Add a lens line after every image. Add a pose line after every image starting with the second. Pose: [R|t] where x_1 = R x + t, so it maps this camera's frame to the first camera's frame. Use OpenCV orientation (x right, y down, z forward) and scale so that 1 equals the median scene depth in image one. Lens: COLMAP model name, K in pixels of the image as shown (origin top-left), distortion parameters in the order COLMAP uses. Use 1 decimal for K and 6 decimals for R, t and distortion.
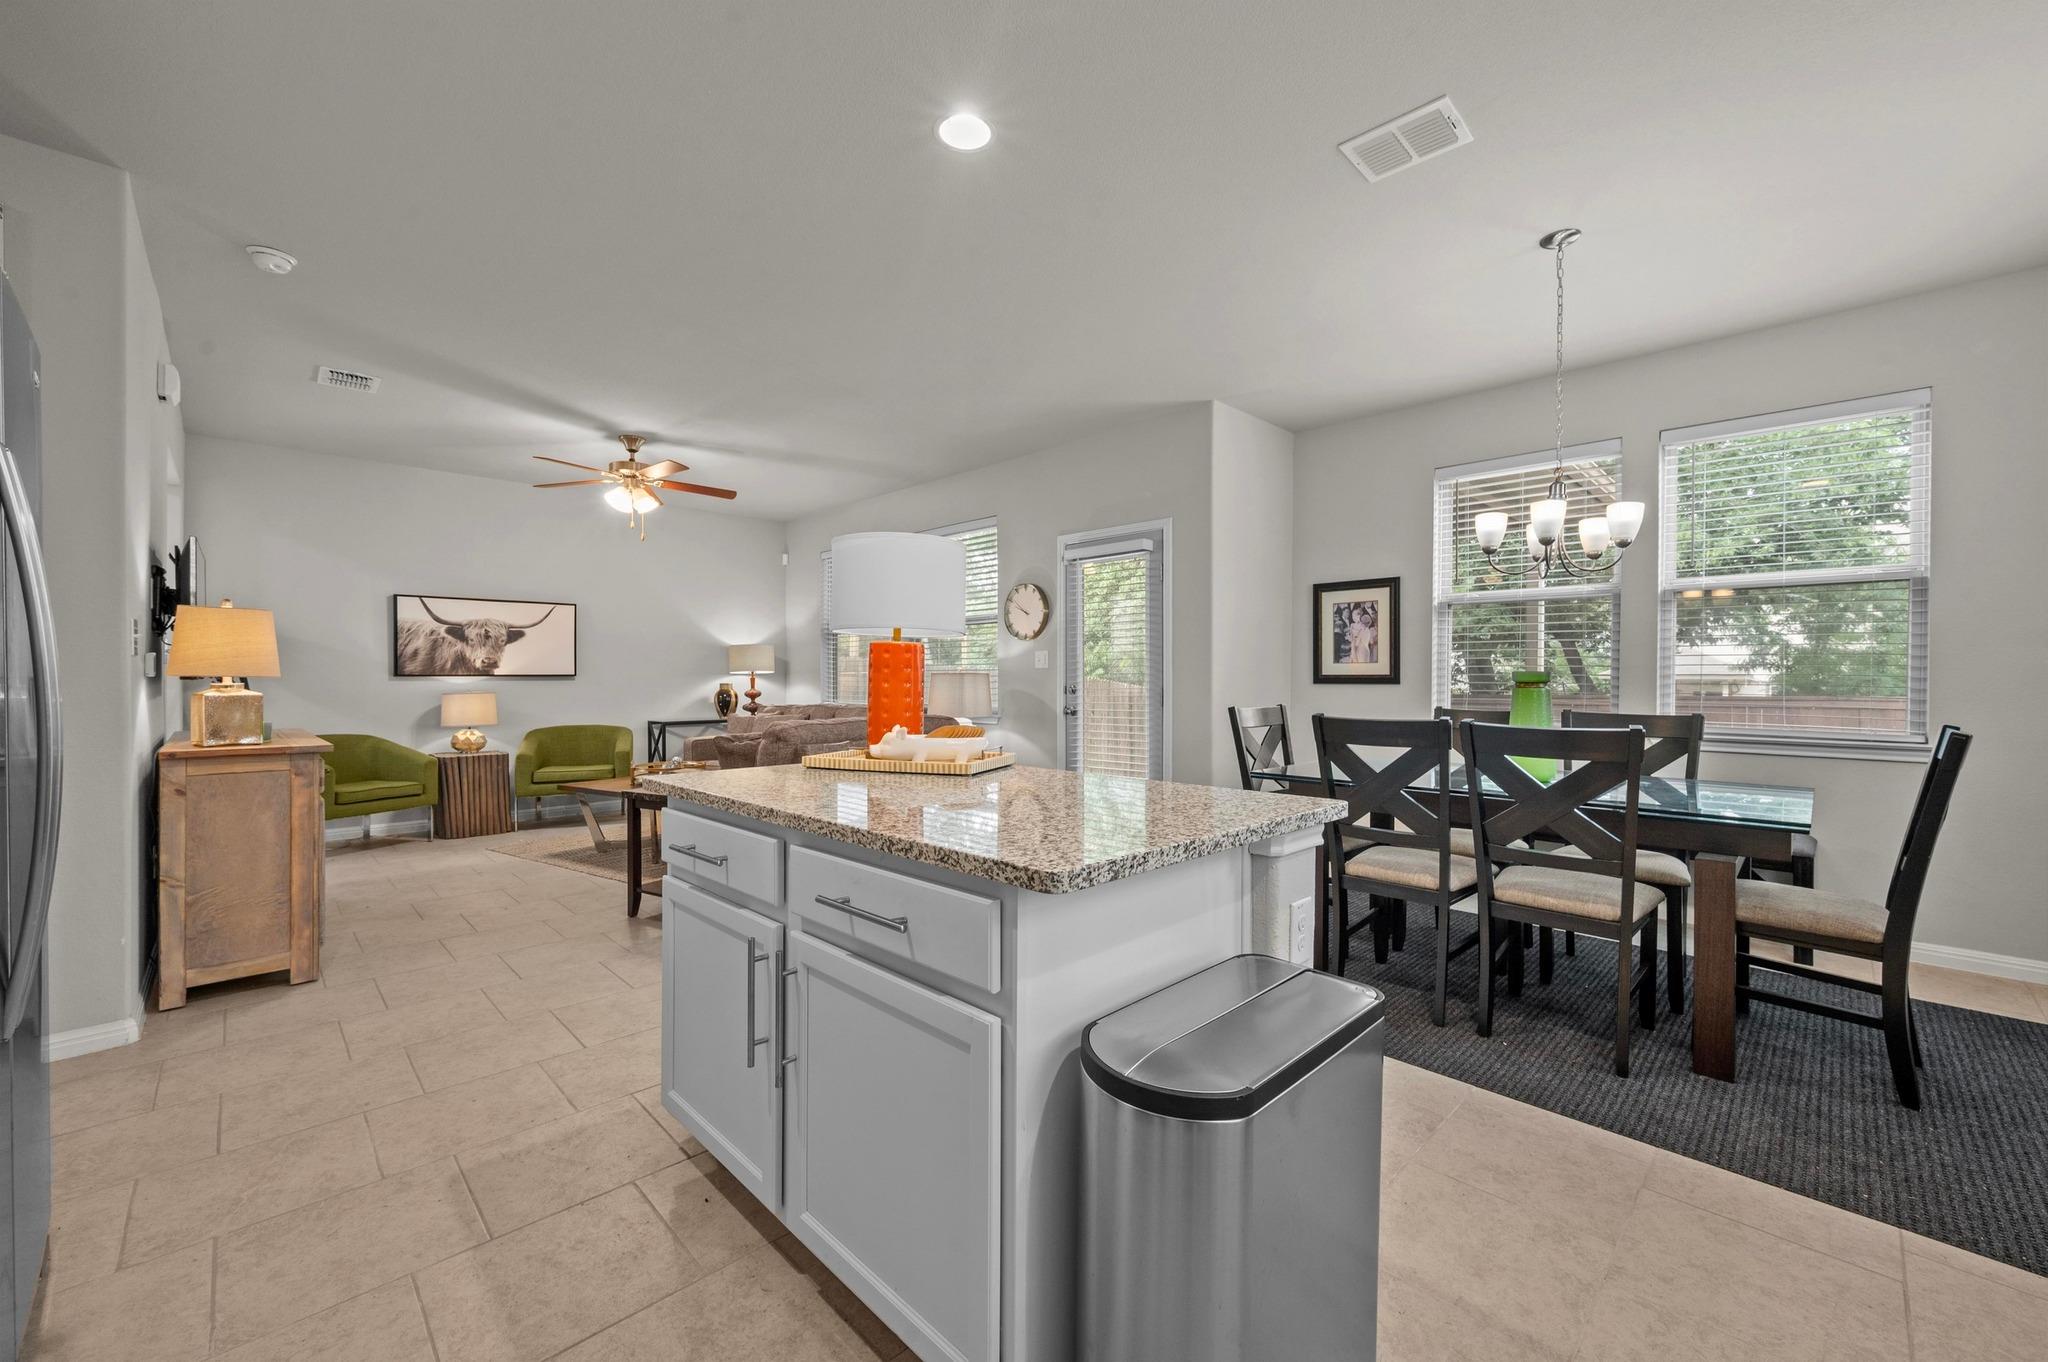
lens RADIAL K [[805.7, 0, 1027.4], [0, 805.7, 681.3], [0, 0, 1]] dist [0.000297, 0.000163]
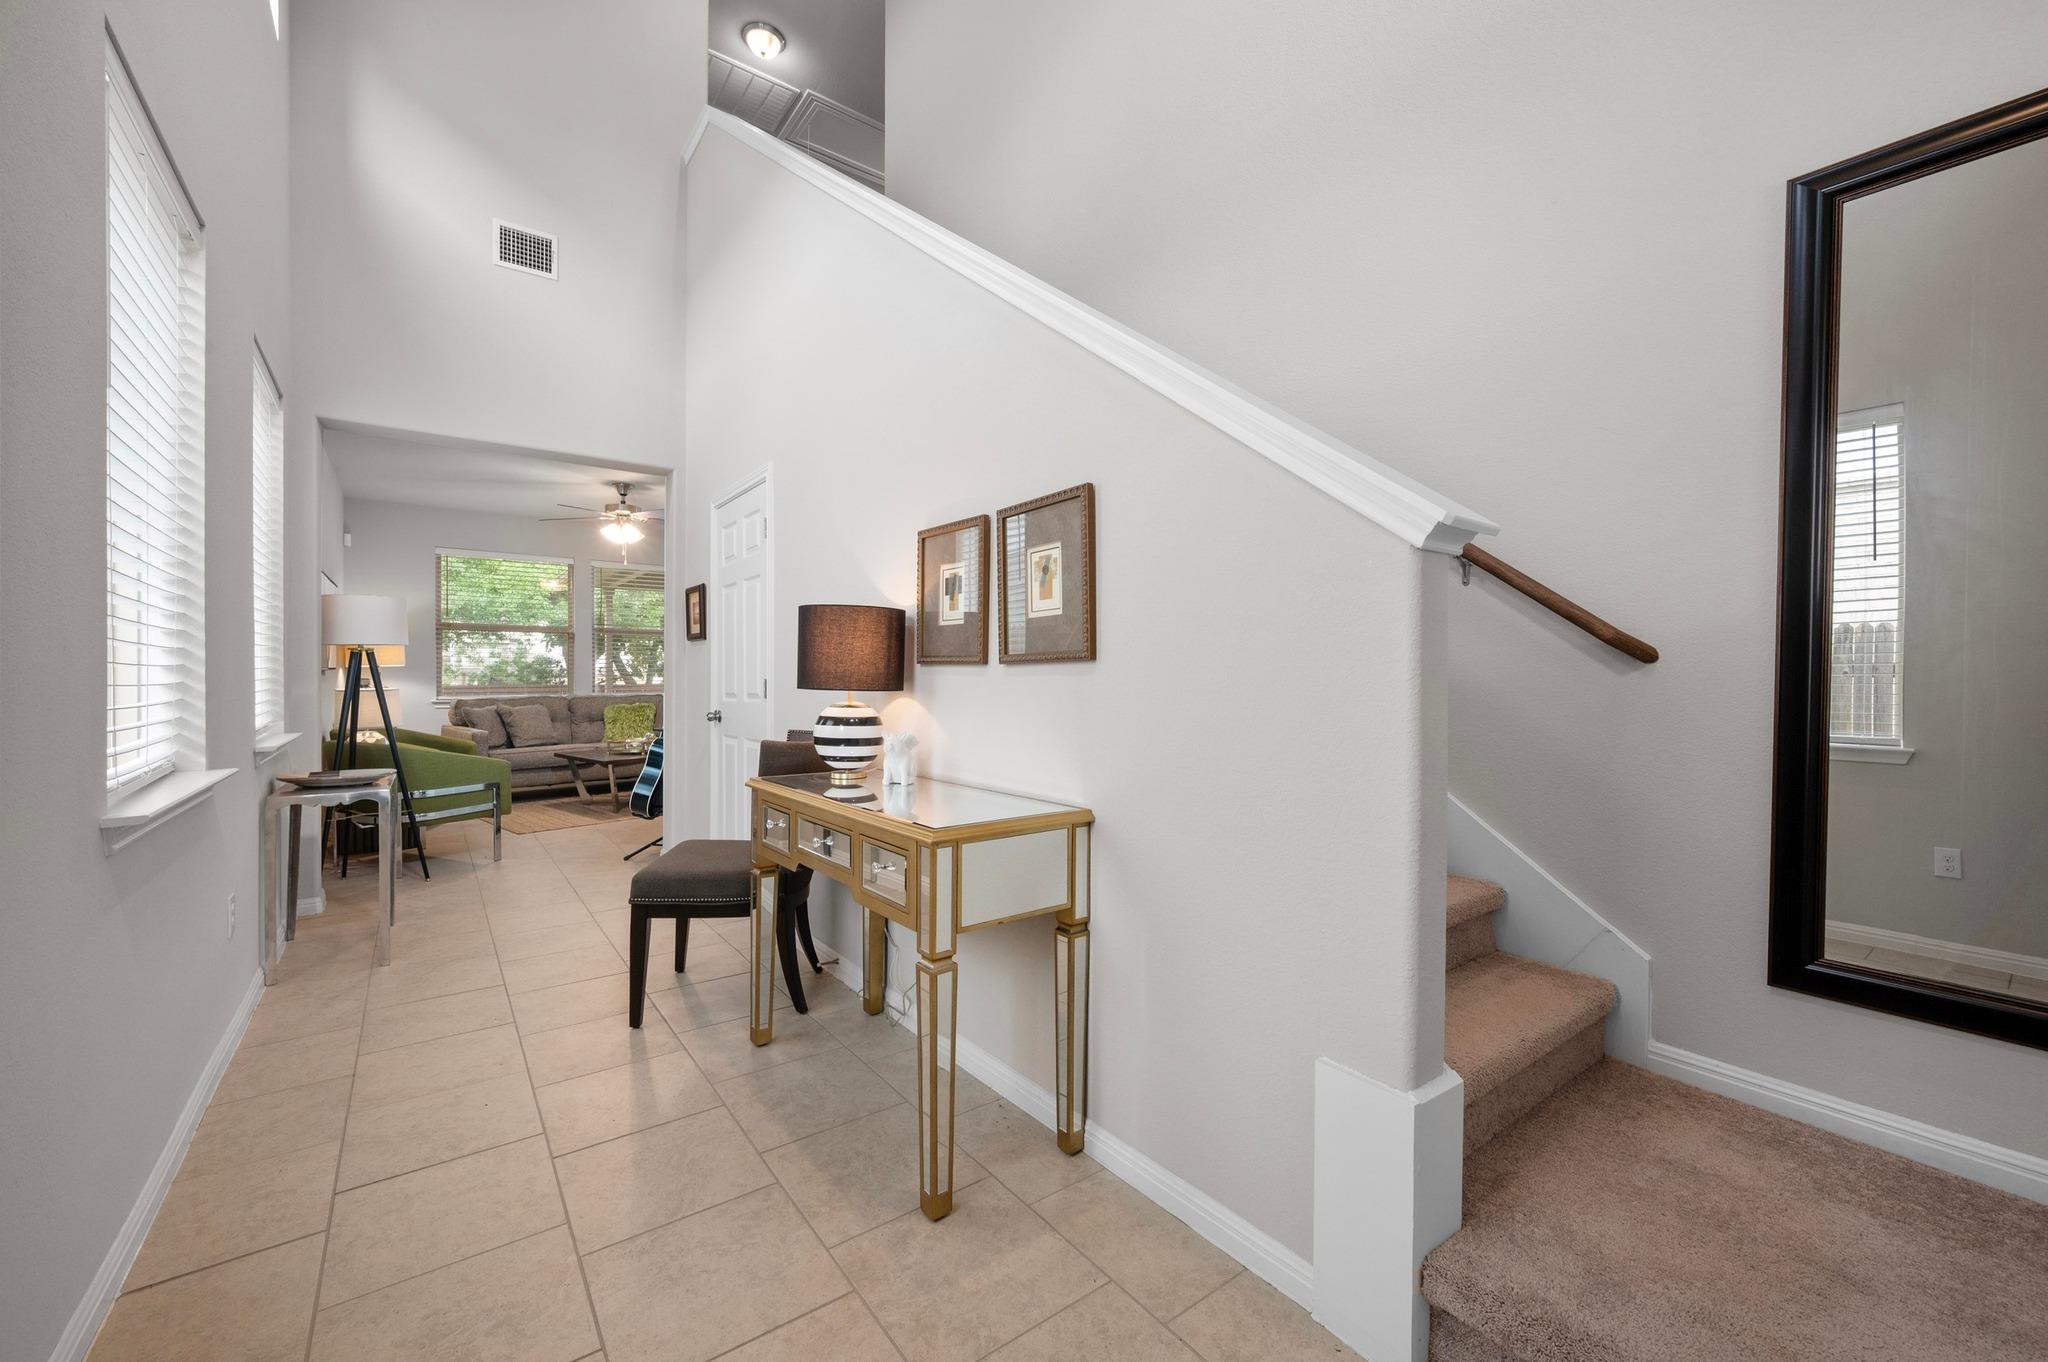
lens RADIAL K [[805.7, 0, 1027.4], [0, 805.7, 681.3], [0, 0, 1]] dist [0.000297, 0.000163]
pose [[0.130054, -0.007497, 0.991479, -1.483506], [-0.003329, 0.999962, 0.007998, -0.004844], [-0.991501, -0.004341, 0.130024, 0.180251]]
